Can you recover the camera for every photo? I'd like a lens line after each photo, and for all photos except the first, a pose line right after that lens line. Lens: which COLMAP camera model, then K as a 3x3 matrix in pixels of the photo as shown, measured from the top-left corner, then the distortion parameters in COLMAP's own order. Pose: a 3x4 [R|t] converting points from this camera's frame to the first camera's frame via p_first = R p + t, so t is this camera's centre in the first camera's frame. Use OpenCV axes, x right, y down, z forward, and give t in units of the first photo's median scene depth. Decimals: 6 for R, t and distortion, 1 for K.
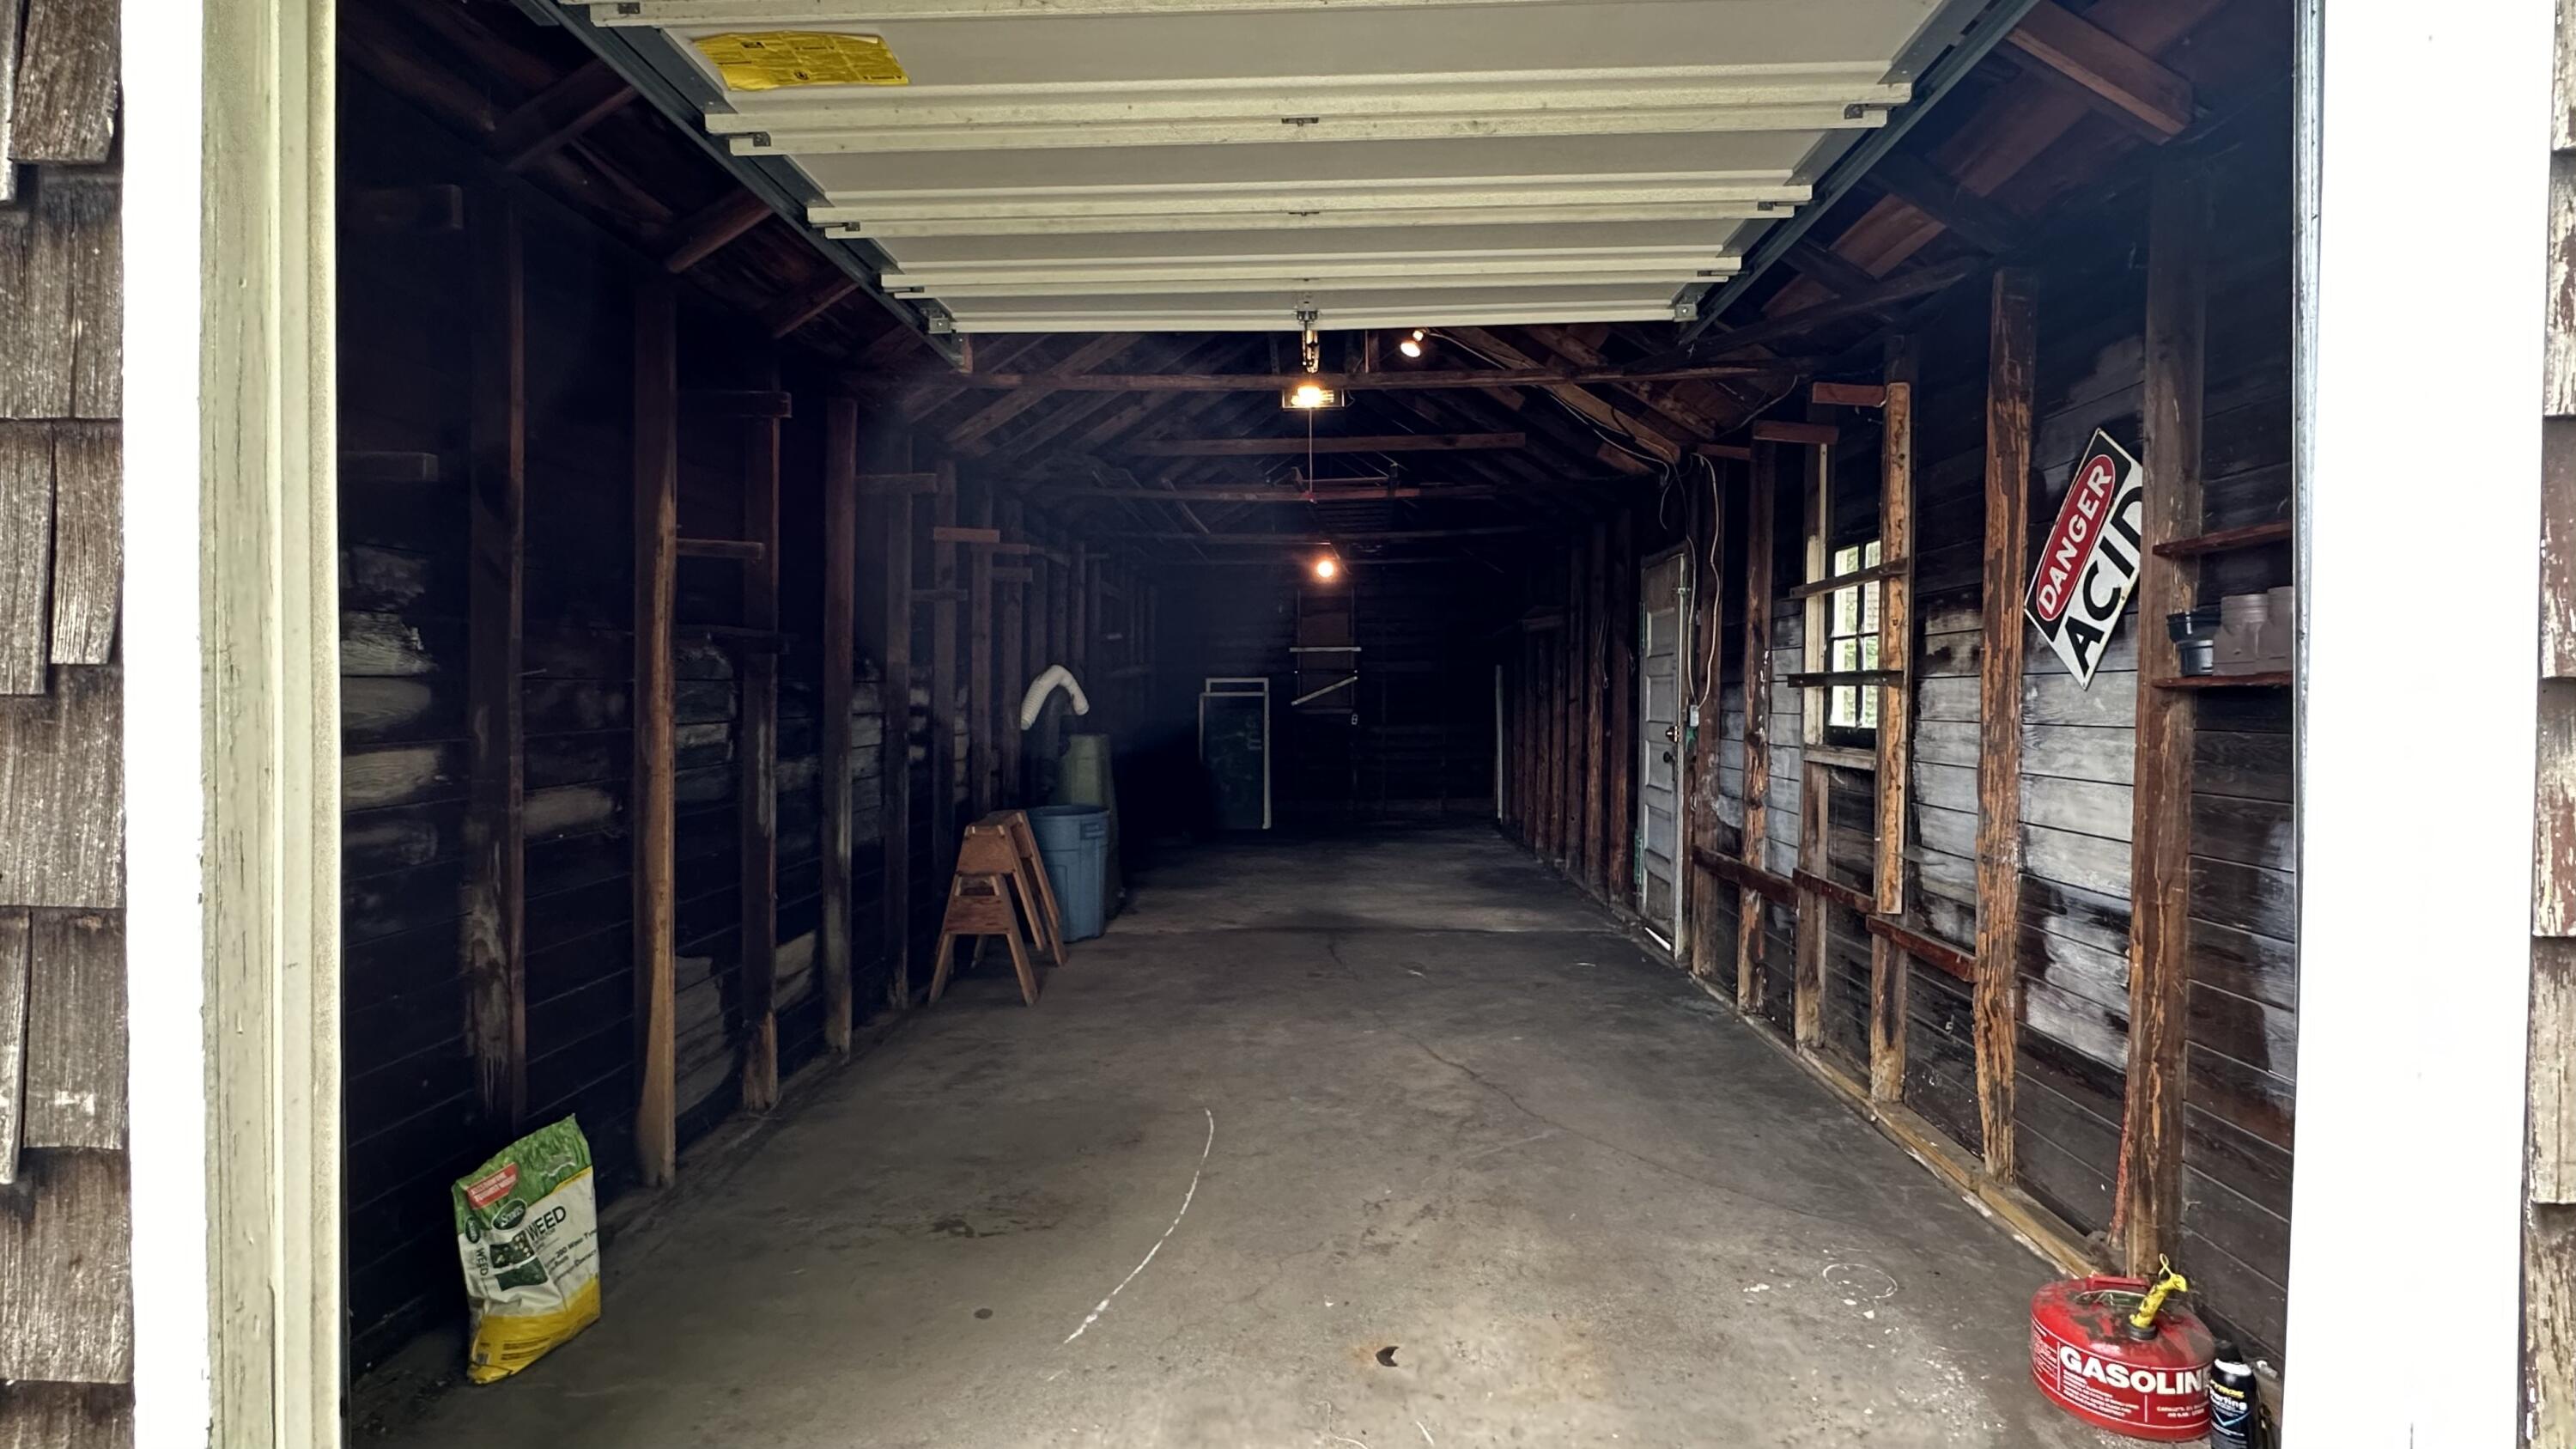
lens RADIAL K [[1151.9, 0, 1294.4], [0, 1151.9, 716.0], [0, 0, 1]] dist [-0.001473, -0.000176]
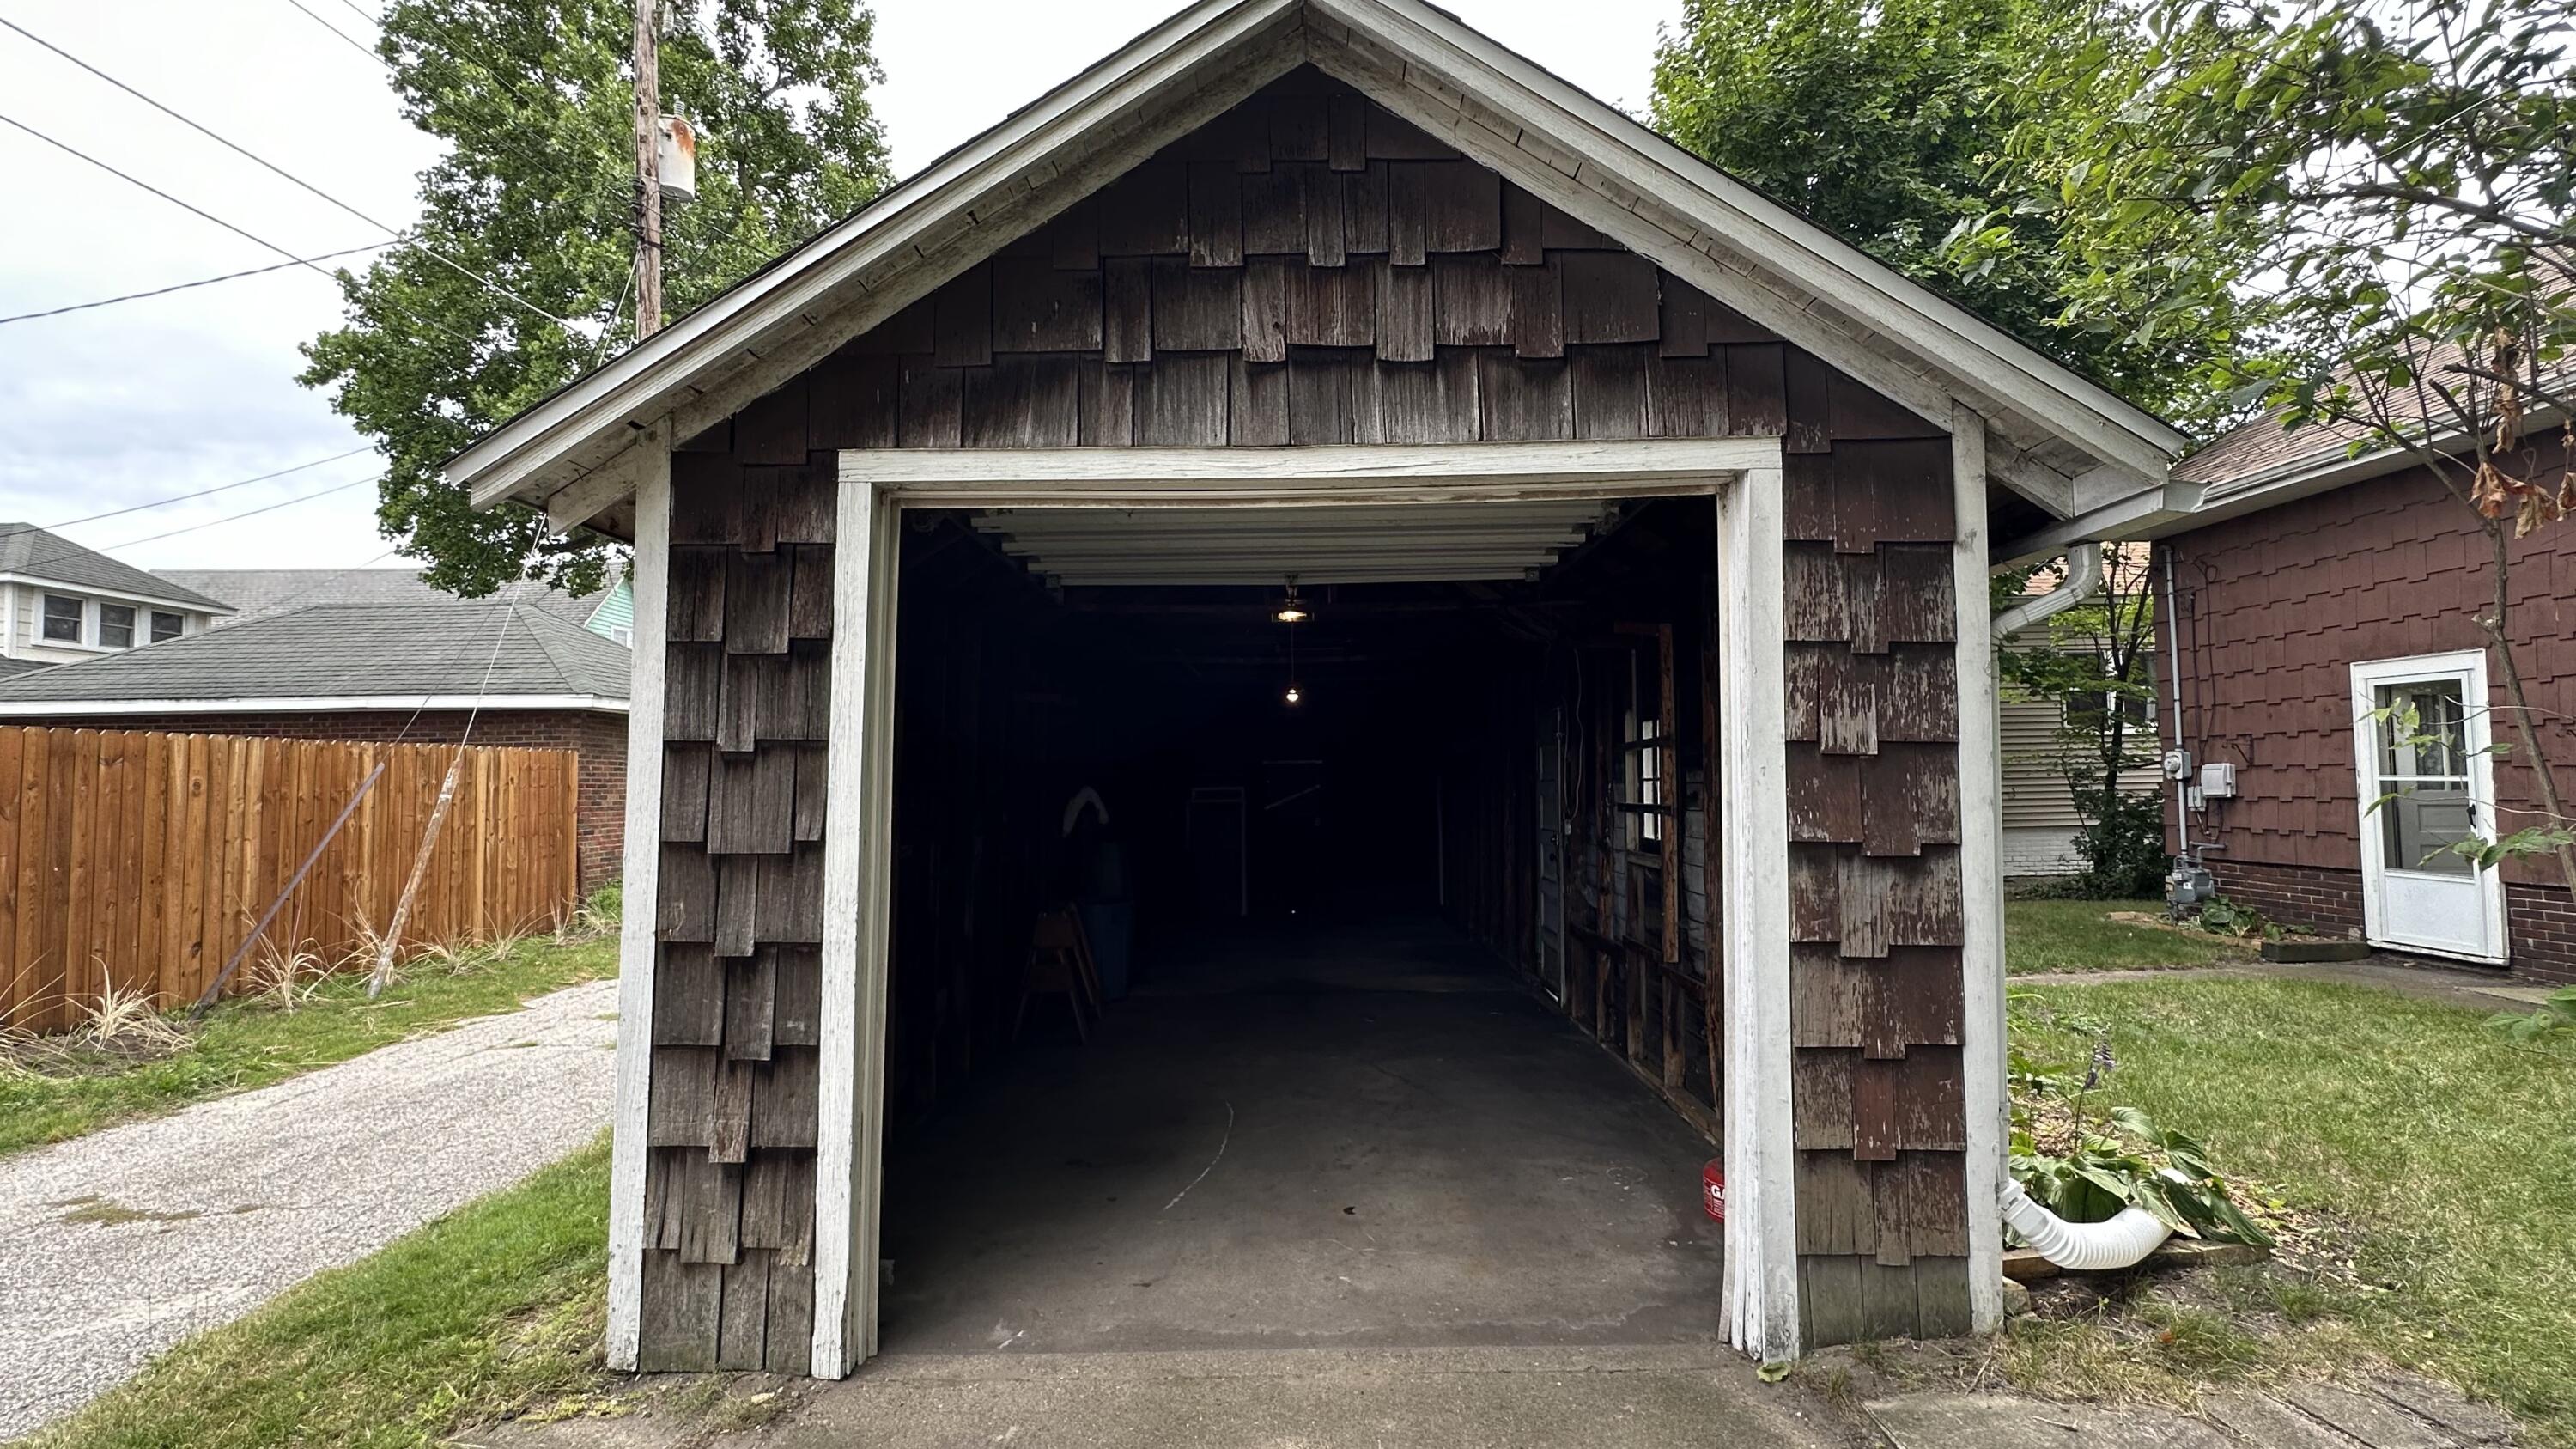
lens RADIAL K [[1151.9, 0, 1280.5], [0, 1151.9, 731.0], [0, 0, 1]] dist [-0.001473, -0.000176]
pose [[0.999675, -0.004709, 0.025069, -0.042017], [0.006299, 0.997947, -0.063736, -0.040512], [-0.024718, 0.063873, 0.997652, -0.513807]]
